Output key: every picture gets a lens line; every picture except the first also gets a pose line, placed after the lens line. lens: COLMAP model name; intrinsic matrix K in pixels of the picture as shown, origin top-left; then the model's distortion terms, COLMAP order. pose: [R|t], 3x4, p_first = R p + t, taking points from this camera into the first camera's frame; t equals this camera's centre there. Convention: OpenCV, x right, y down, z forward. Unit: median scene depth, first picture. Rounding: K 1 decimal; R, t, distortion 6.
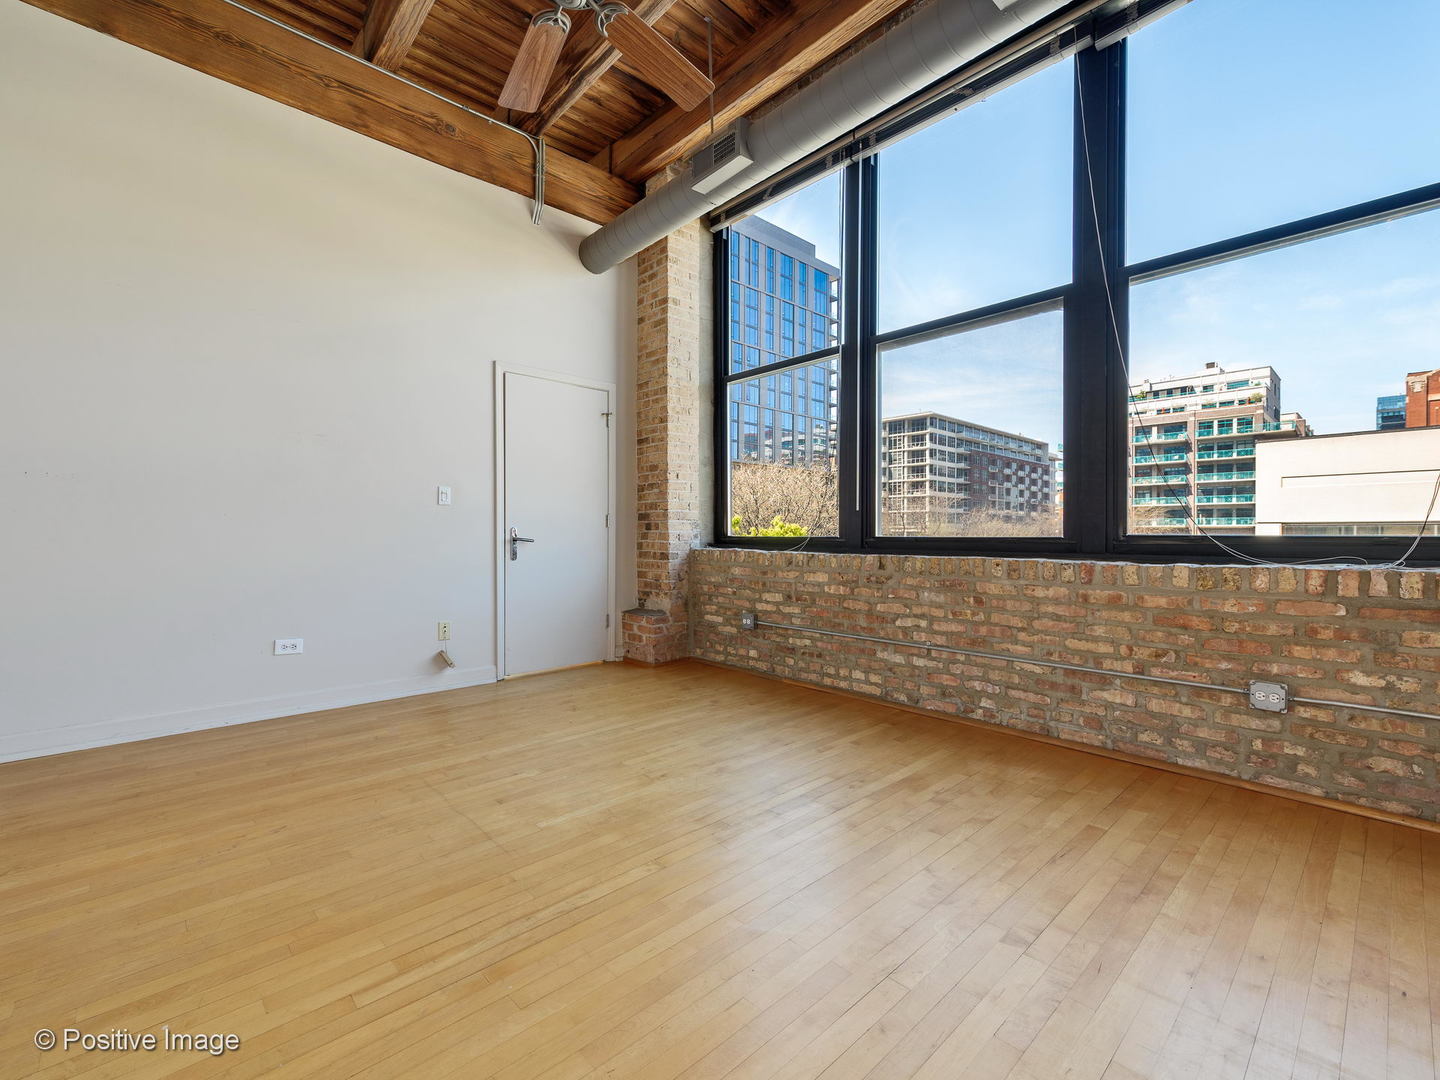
lens RADIAL K [[640.2, 0, 728.1], [0, 640.2, 544.3], [0, 0, 1]] dist [0.008617, -0.000599]
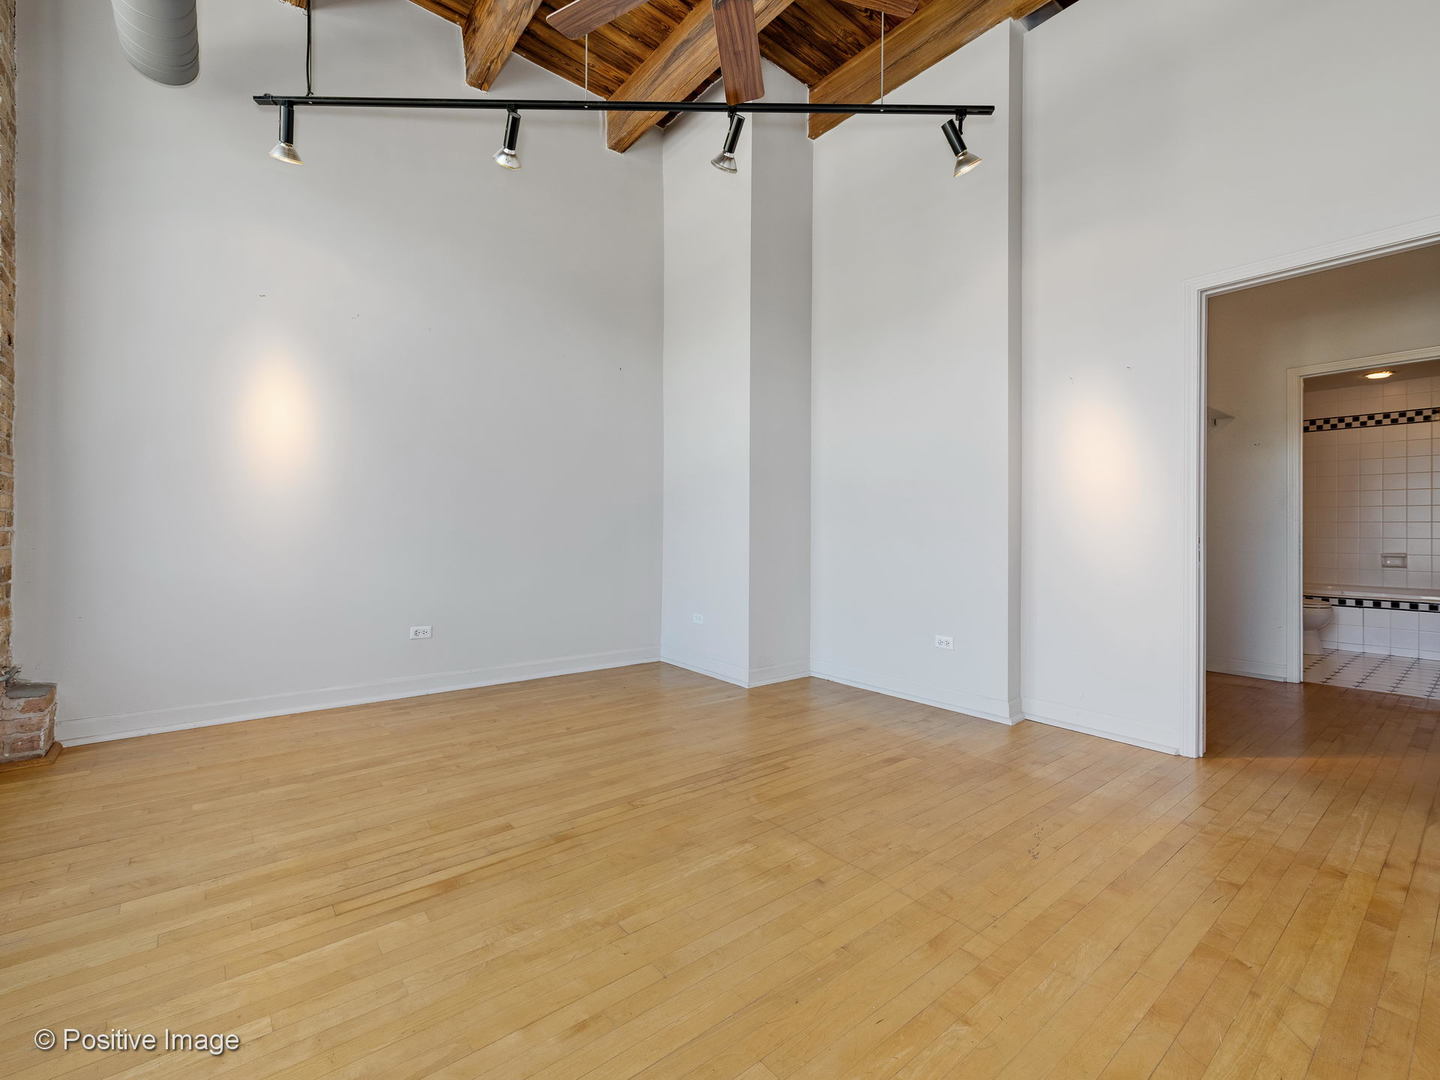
lens RADIAL K [[631.4, 0, 729.9], [0, 631.4, 533.8], [0, 0, 1]] dist [0.002741, -0.000018]
pose [[-0.998150, -0.009348, 0.060076, -0.202485], [-0.008160, 0.999767, 0.019990, -0.018207], [-0.060249, 0.019463, -0.997994, 1.230406]]
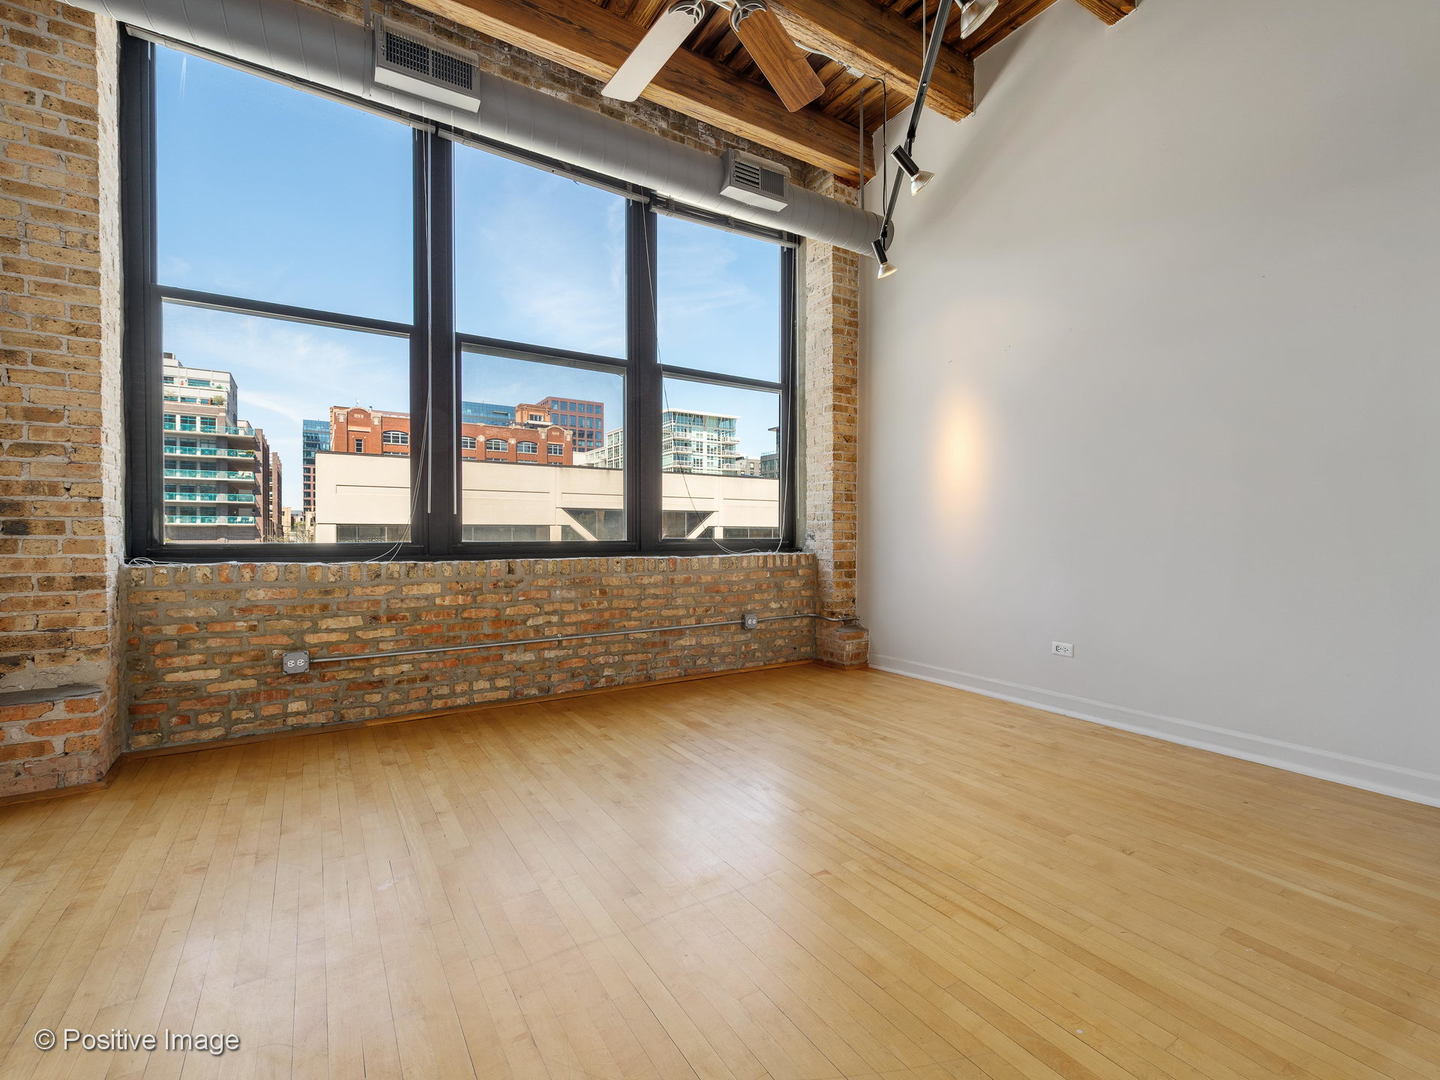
lens RADIAL K [[640.2, 0, 712.8], [0, 640.2, 543.6], [0, 0, 1]] dist [0.008617, -0.000599]
pose [[0.182327, -0.017511, 0.983082, -0.766912], [0.015184, 0.999772, 0.014992, -0.021390], [-0.983121, 0.012194, 0.182551, 0.535280]]
